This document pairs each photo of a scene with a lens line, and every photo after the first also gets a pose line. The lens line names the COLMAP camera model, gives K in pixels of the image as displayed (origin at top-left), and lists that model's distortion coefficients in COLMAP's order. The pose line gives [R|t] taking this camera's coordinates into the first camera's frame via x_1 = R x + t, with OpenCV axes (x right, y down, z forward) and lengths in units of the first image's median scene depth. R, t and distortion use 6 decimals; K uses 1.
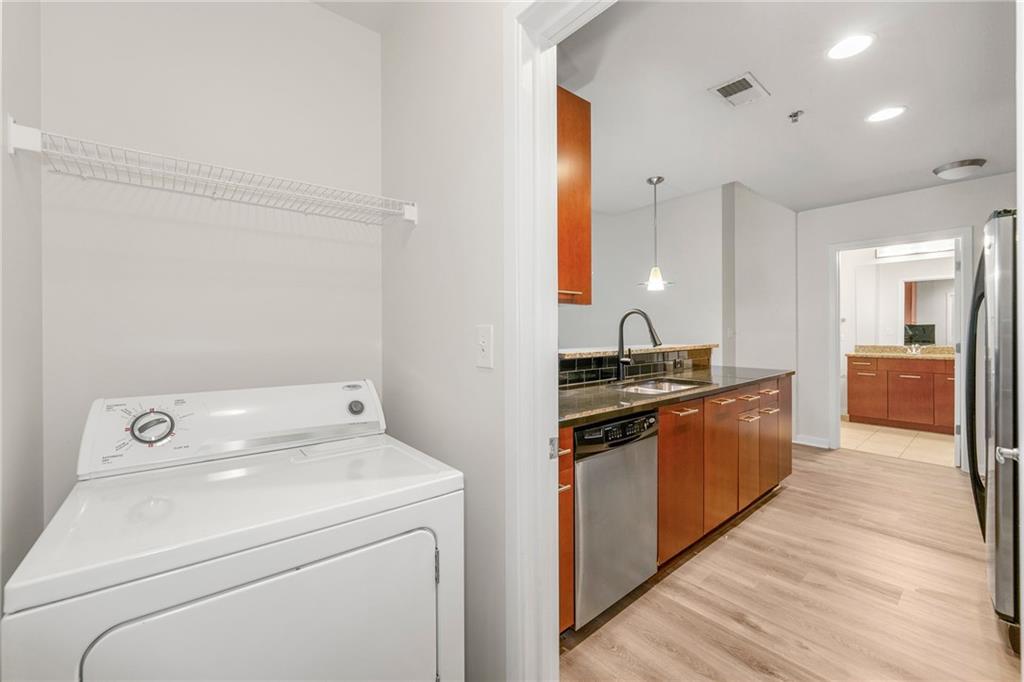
lens RADIAL K [[409.1, 0, 512.0], [0, 409.1, 331.4], [0, 0, 1]] dist [0.000807, -0.000236]
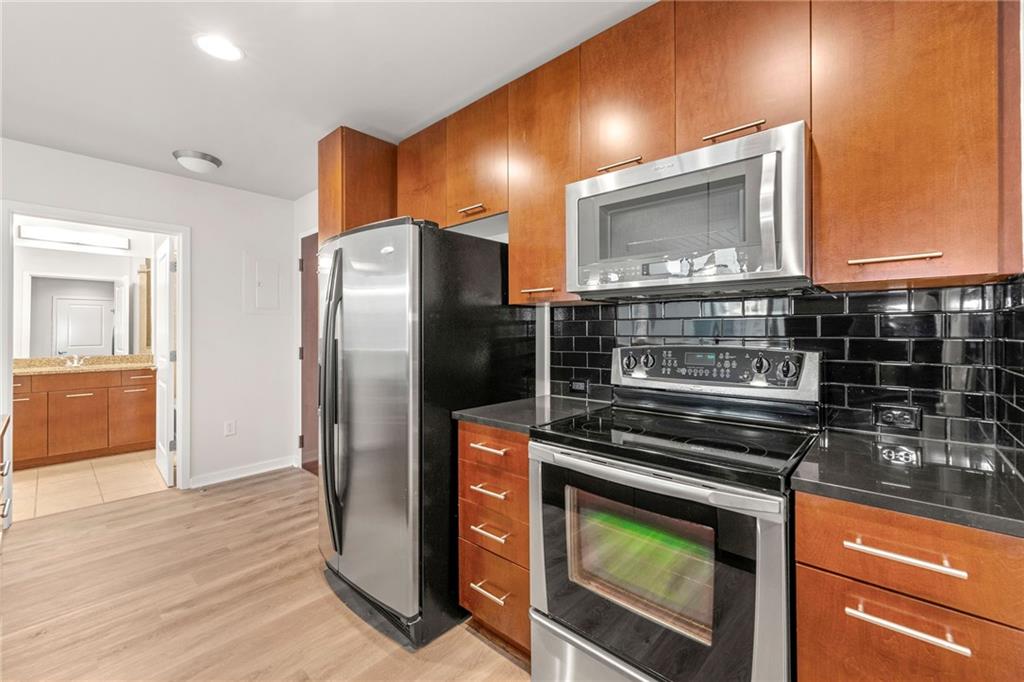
lens RADIAL K [[423.1, 0, 510.5], [0, 423.1, 331.0], [0, 0, 1]] dist [-0.001724, -0.000216]
pose [[-0.137124, 0.010457, 0.990499, 0.062290], [0.006489, 0.999932, -0.009658, -0.001801], [-0.990533, 0.005103, -0.137182, 0.433042]]
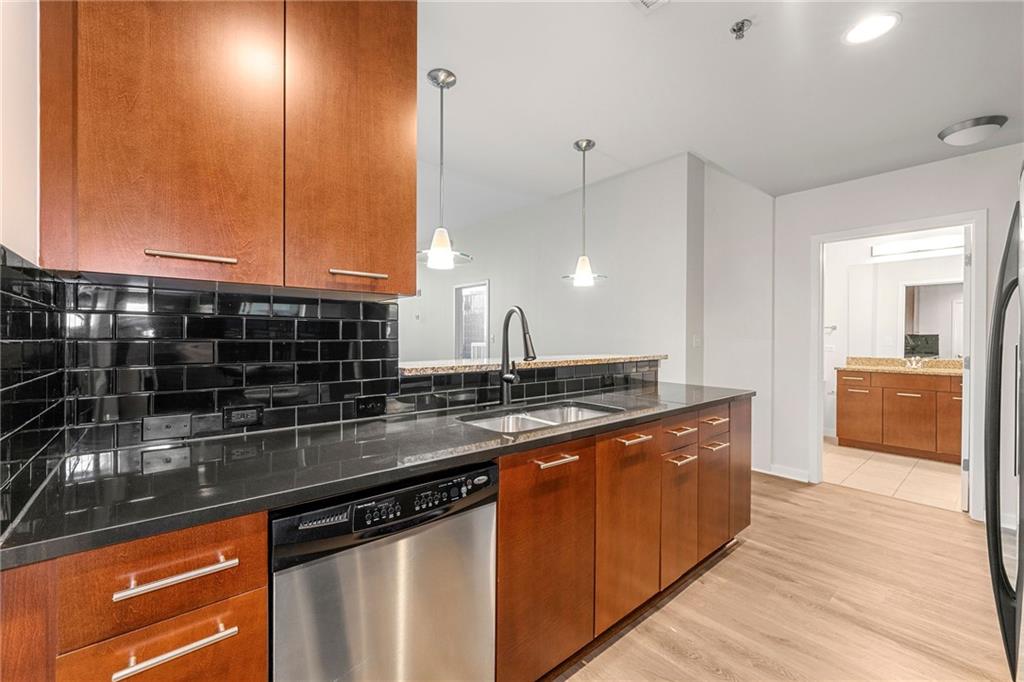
lens RADIAL K [[414.1, 0, 514.2], [0, 414.1, 338.3], [0, 0, 1]] dist [0.001937, -0.000005]
pose [[0.999940, 0.010135, 0.004069, 0.232409], [-0.010140, 0.999948, 0.001280, 0.000687], [-0.004056, -0.001321, 0.999991, 0.222480]]
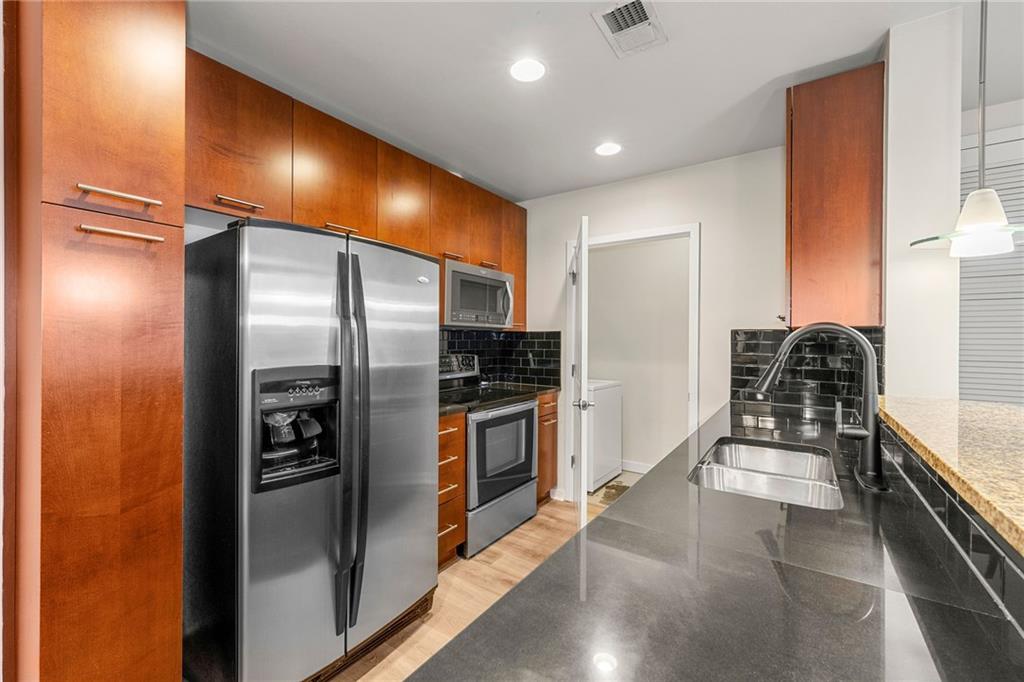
lens RADIAL K [[414.1, 0, 514.2], [0, 414.1, 338.3], [0, 0, 1]] dist [0.001937, -0.000005]
pose [[-0.962317, -0.000216, -0.271931, 0.650767], [-0.001307, 0.999992, 0.003831, -0.029465], [0.271928, 0.004042, -0.962309, 1.114394]]
